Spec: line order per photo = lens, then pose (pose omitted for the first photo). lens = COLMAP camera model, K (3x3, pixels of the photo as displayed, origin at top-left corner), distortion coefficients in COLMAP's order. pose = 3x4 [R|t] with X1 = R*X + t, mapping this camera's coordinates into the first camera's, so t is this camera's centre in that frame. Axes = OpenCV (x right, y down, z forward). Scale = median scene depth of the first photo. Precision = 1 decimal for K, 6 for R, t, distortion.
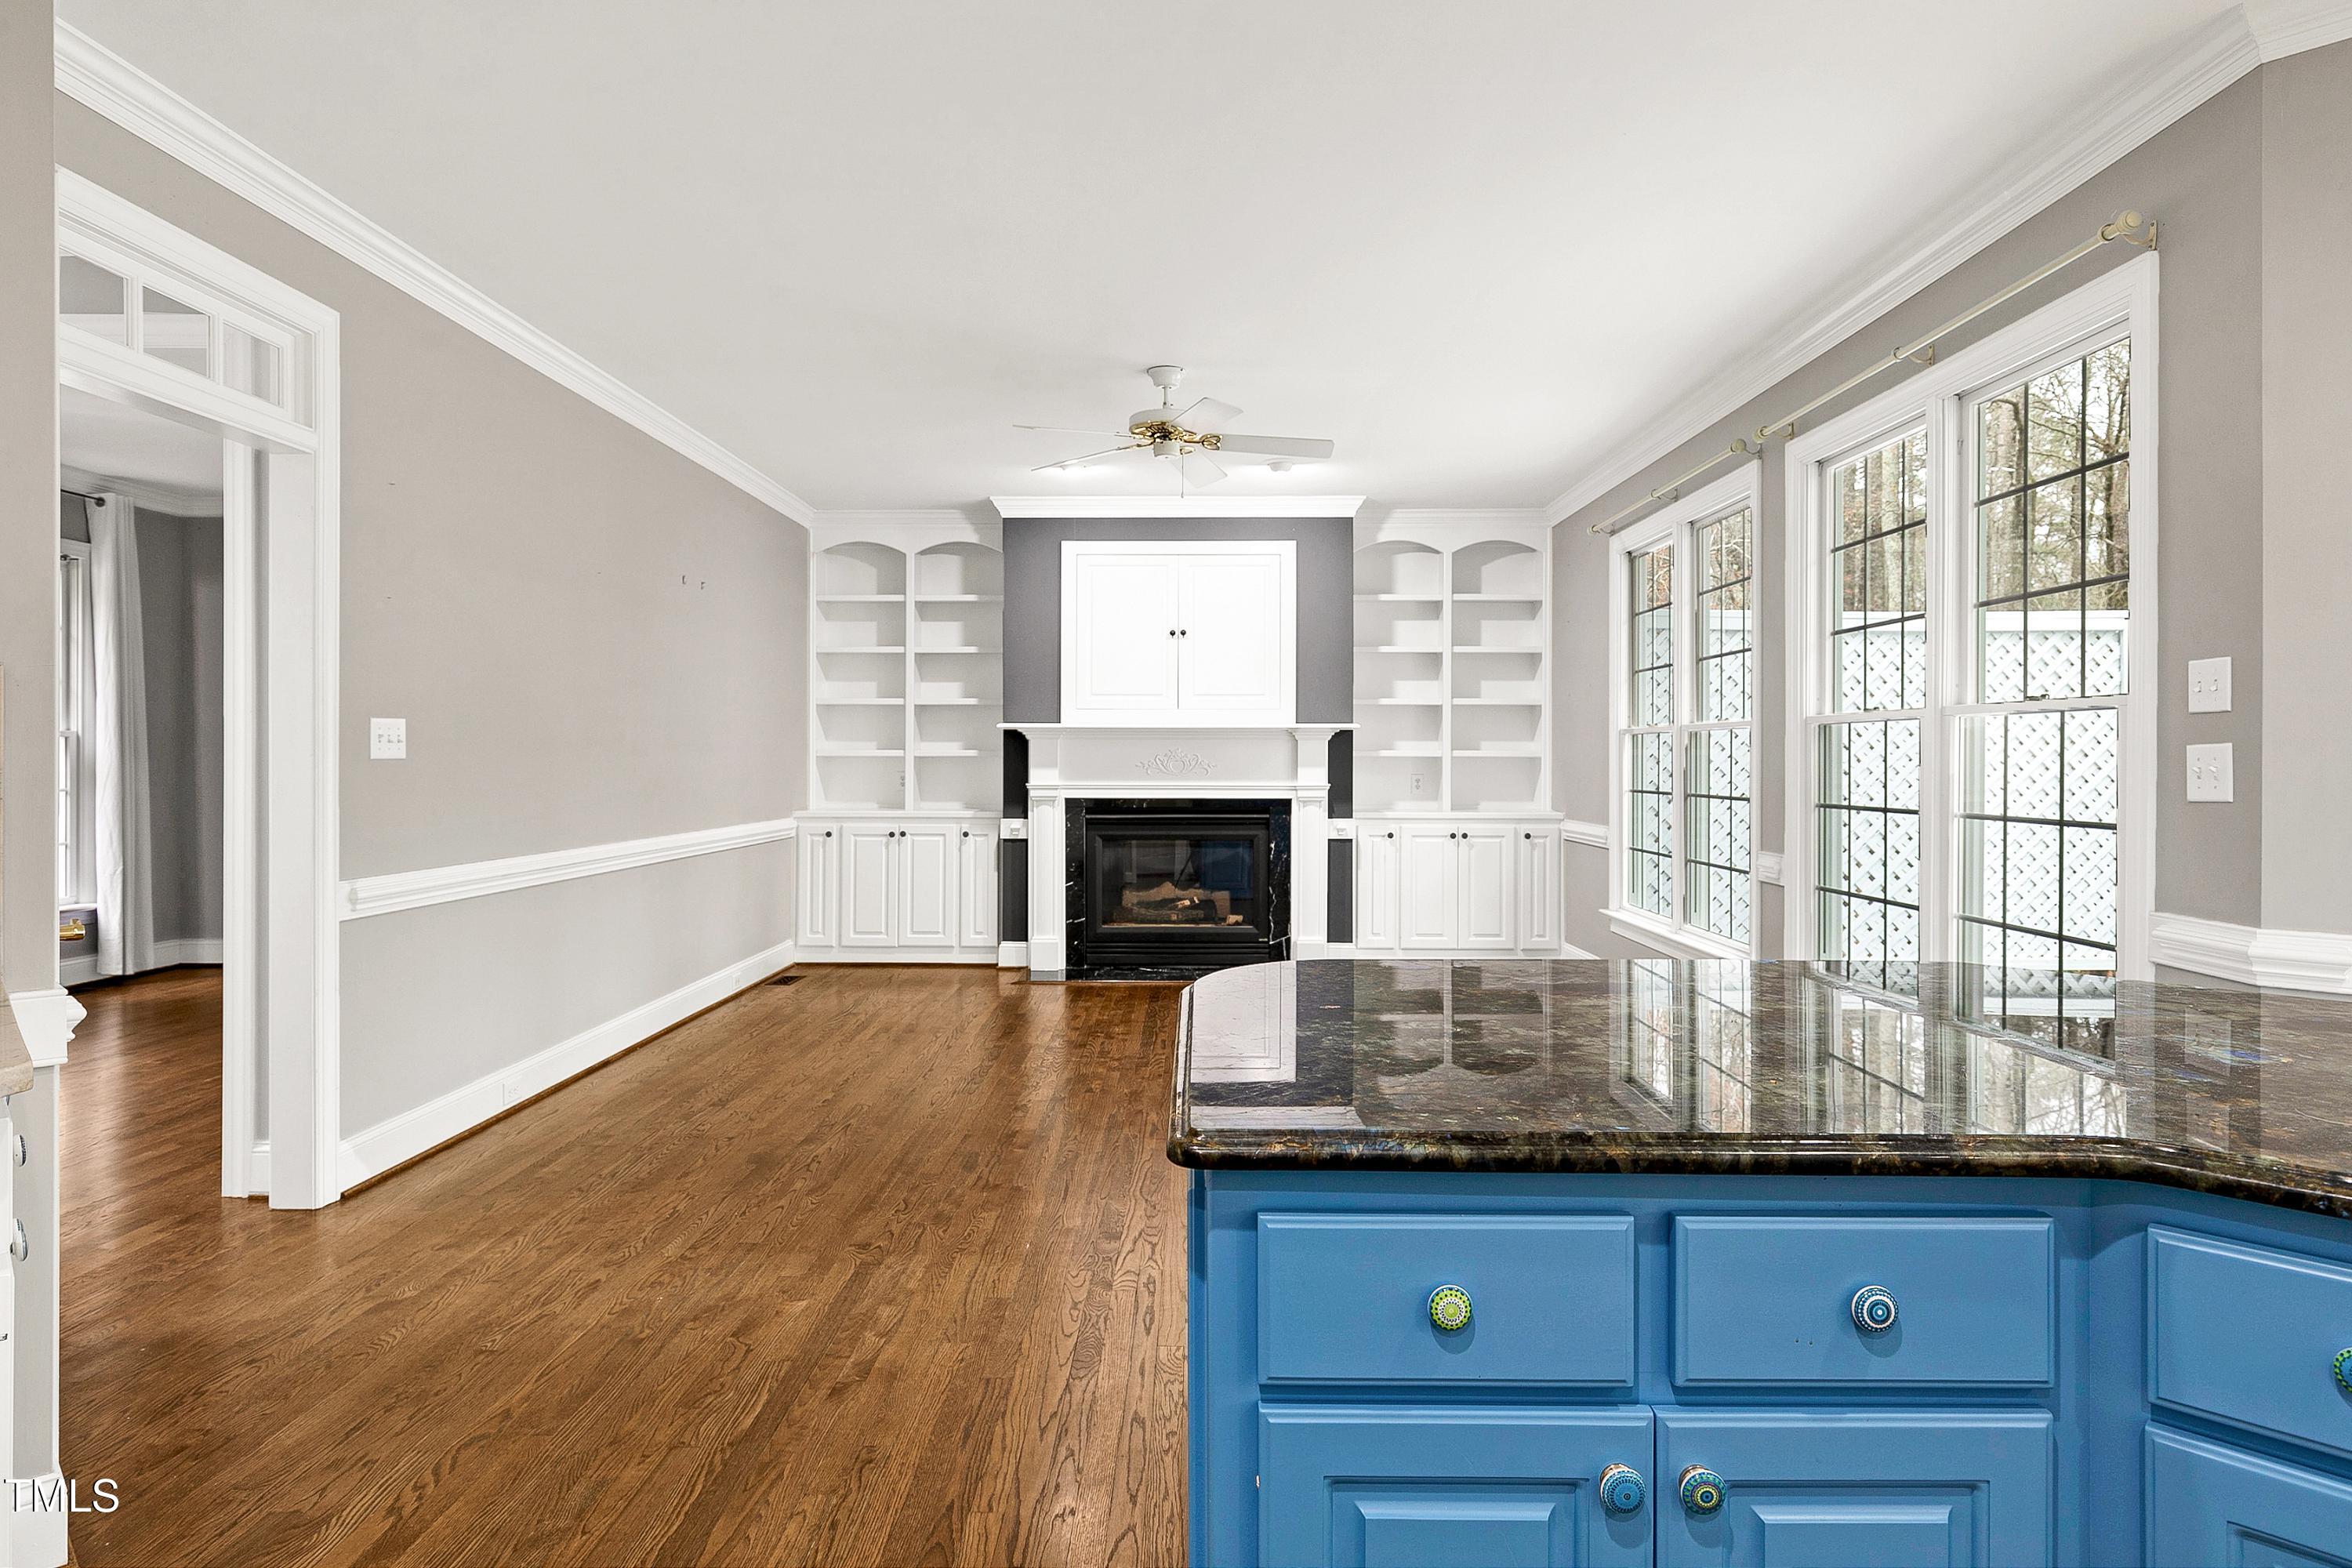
lens RADIAL K [[1335.5, 0, 1173.0], [0, 1335.5, 763.7], [0, 0, 1]] dist [0.014496, -0.000071]
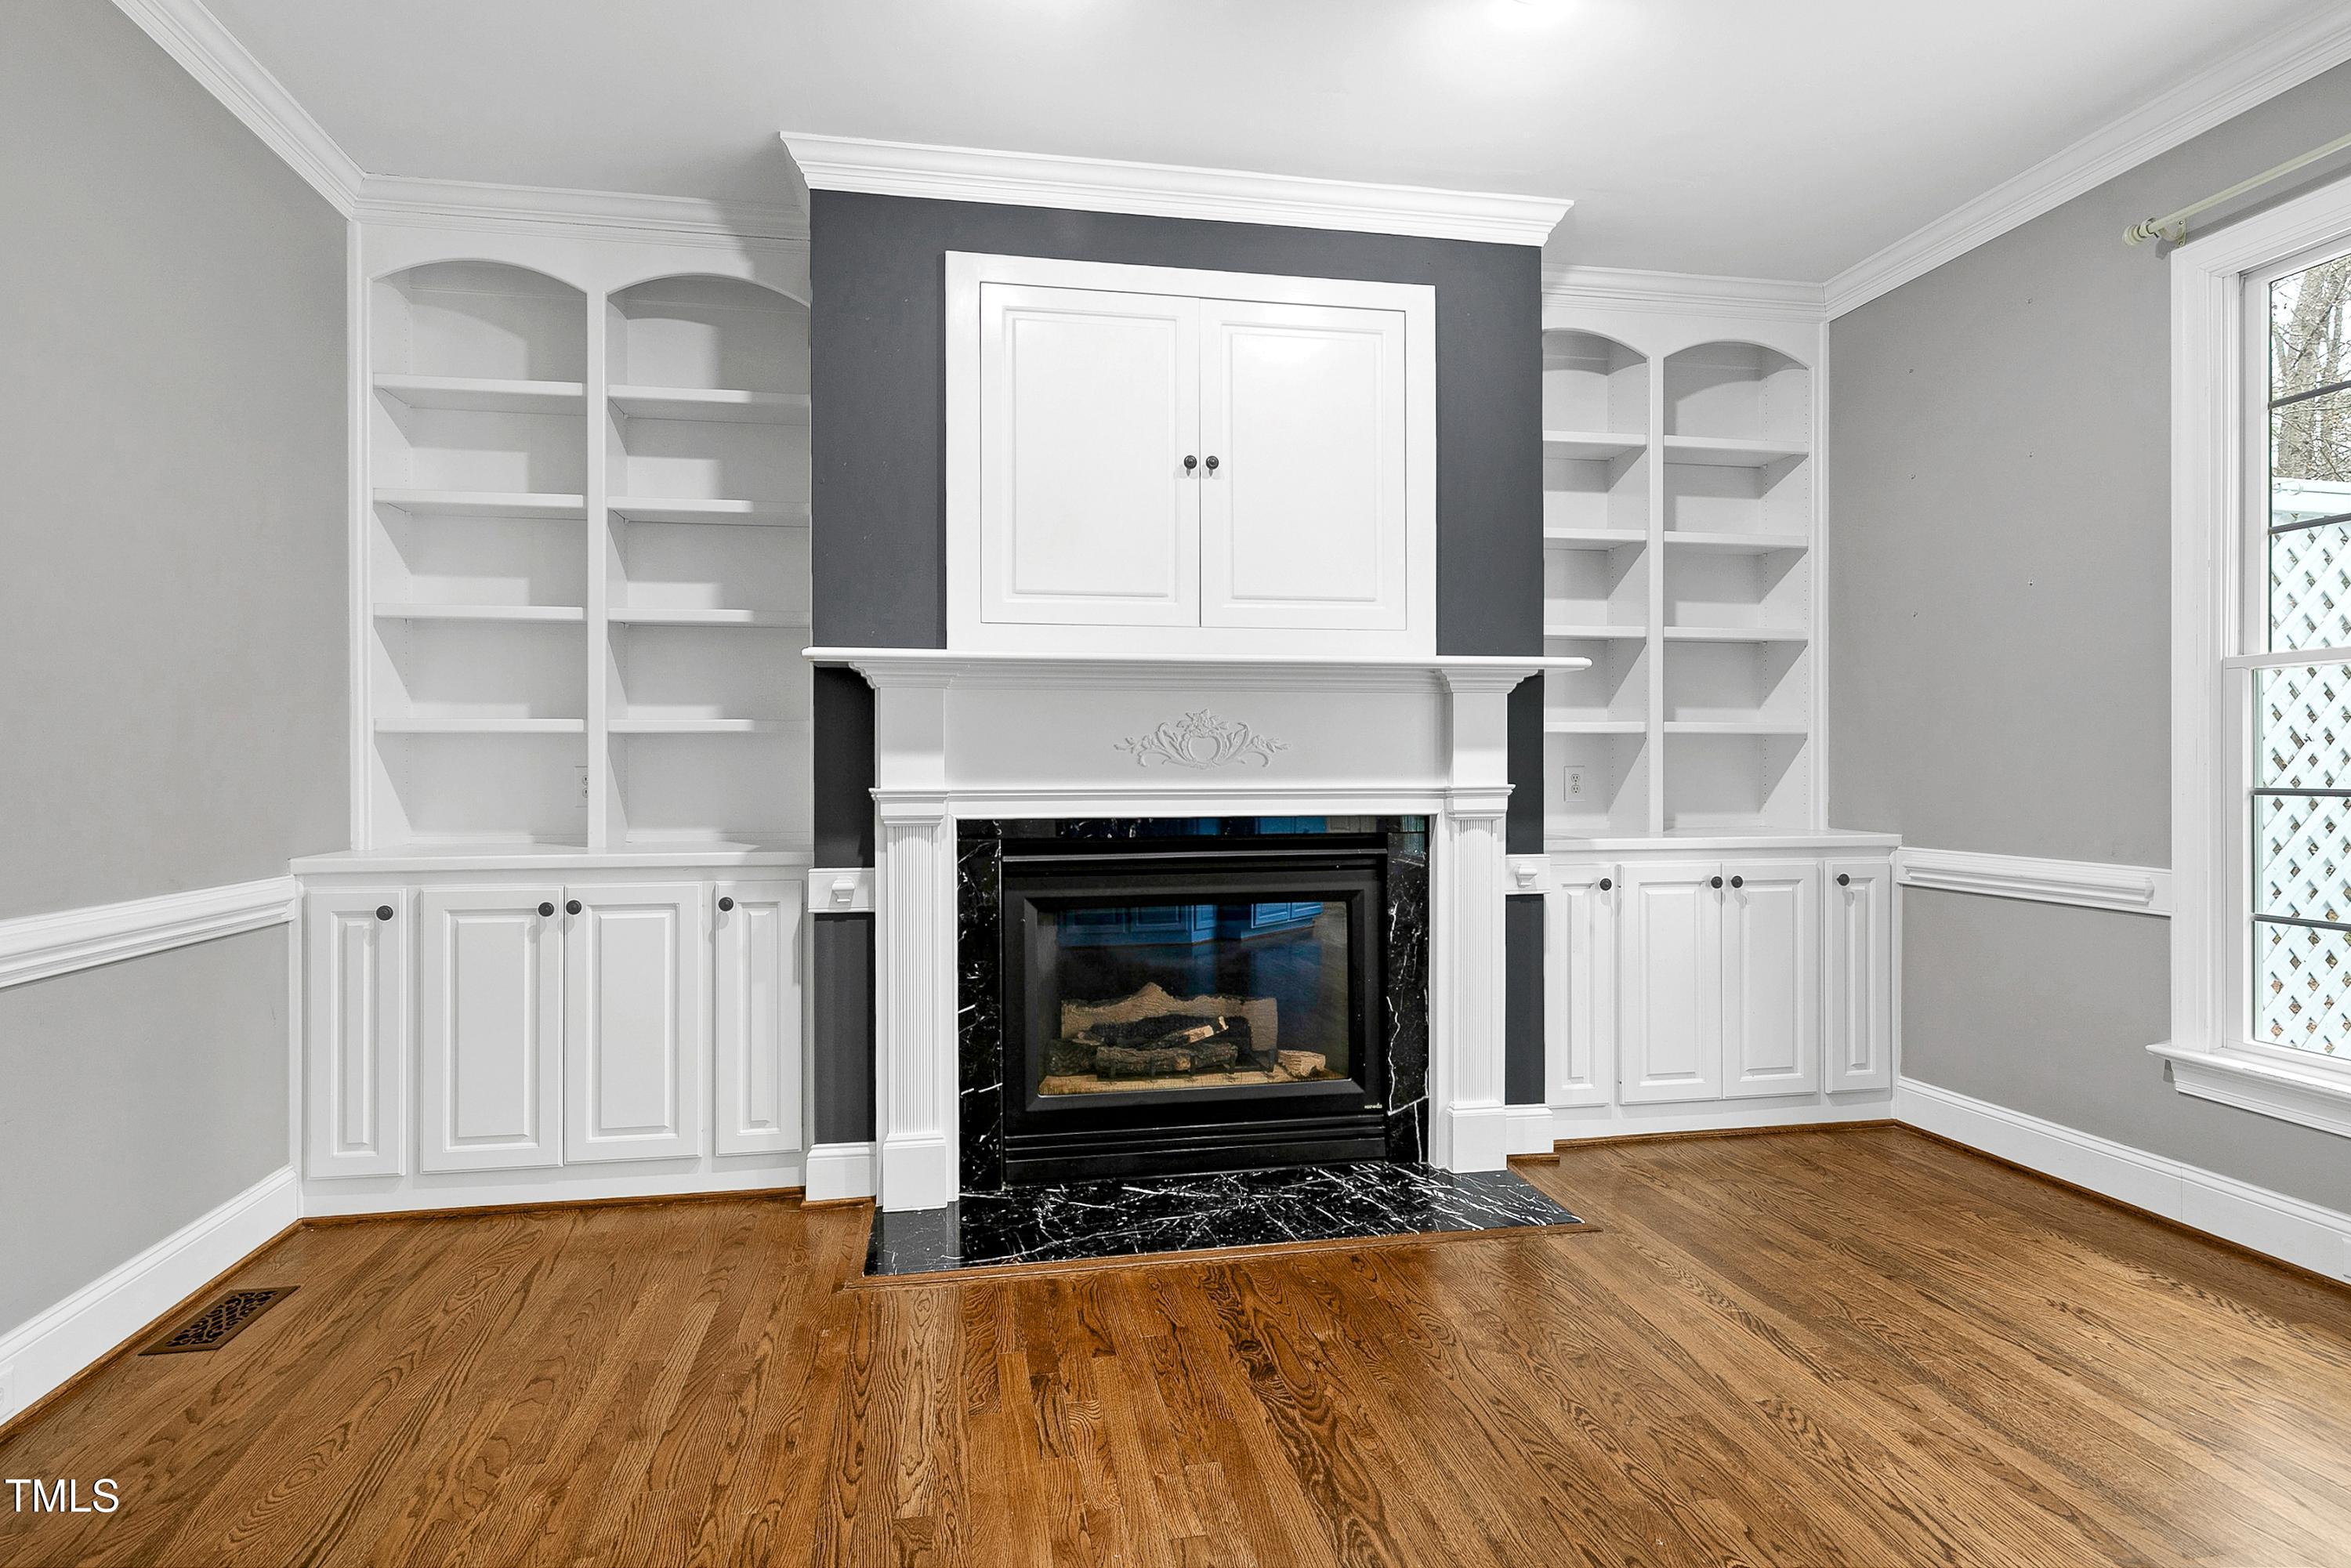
lens RADIAL K [[1222.2, 0, 1170.6], [0, 1222.2, 771.0], [0, 0, 1]] dist [0.000498, 0.000182]
pose [[0.981245, -0.005591, 0.192685, -0.089458], [0.005006, 0.999981, 0.003524, 0.008225], [-0.192701, -0.002493, 0.981254, 0.580301]]
